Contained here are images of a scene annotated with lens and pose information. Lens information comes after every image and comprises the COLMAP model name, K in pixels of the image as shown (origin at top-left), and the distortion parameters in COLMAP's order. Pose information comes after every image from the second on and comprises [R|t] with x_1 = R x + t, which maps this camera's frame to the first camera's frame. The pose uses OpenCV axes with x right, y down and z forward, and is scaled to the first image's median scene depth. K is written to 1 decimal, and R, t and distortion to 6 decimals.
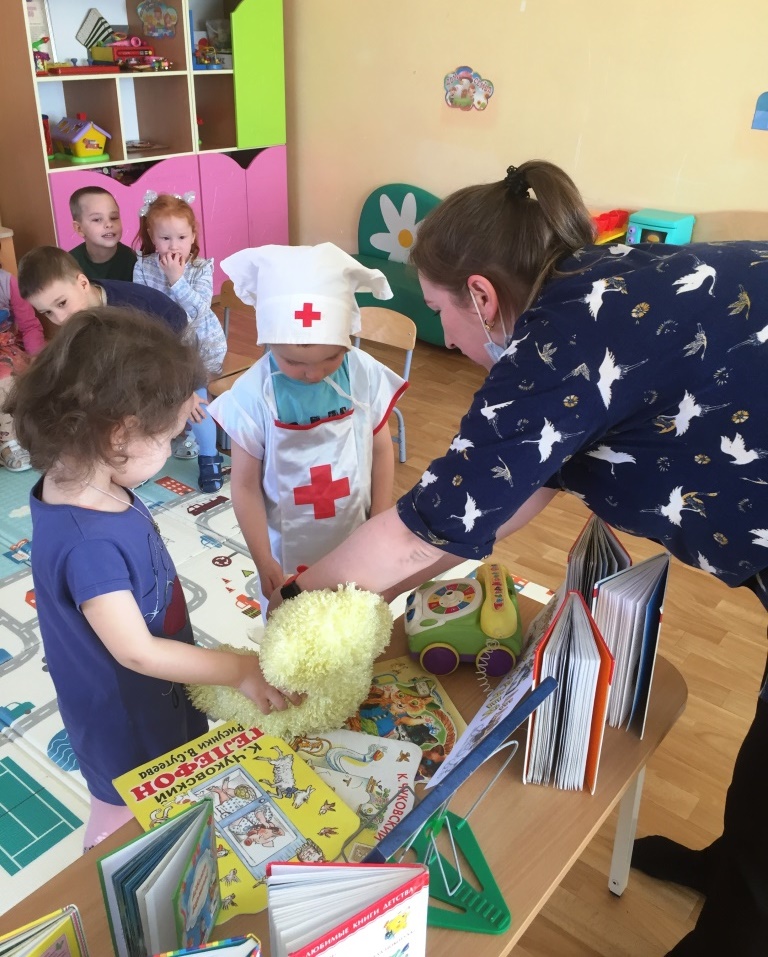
lens RADIAL K [[876.1, 0, 384.2], [0, 876.1, 453.3], [0, 0, 1]] dist [-0.000694, 0.000000]
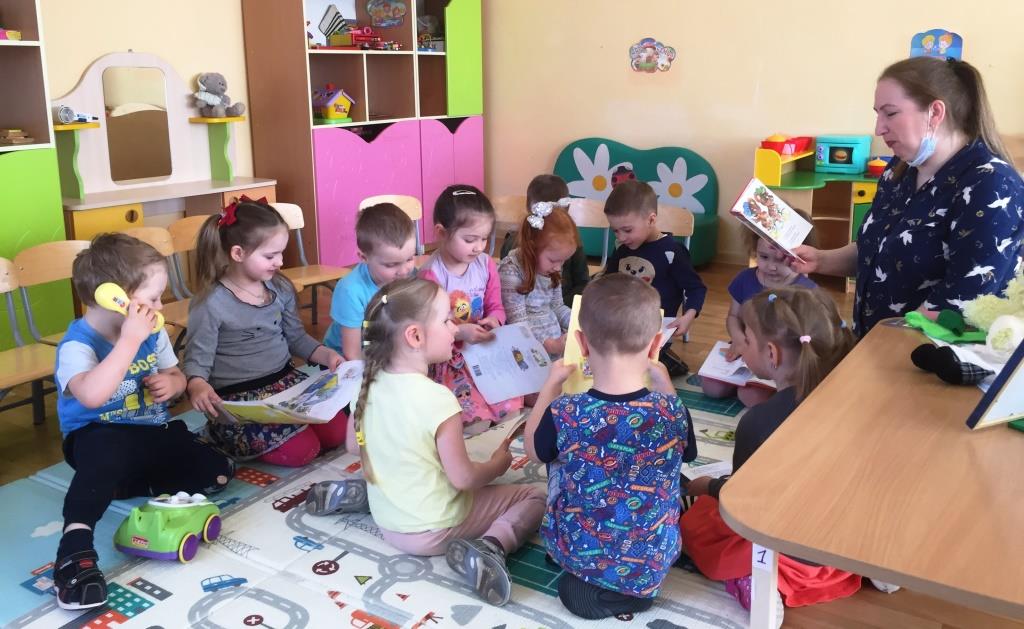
lens RADIAL K [[856.2, 0, 508.1], [0, 856.2, 252.3], [0, 0, 1]] dist [0.035748, -0.010584]
pose [[0.996025, -0.050734, 0.073215, -0.195533], [0.067188, 0.967552, -0.243573, 0.115831], [-0.058482, 0.247524, 0.967115, -0.059250]]
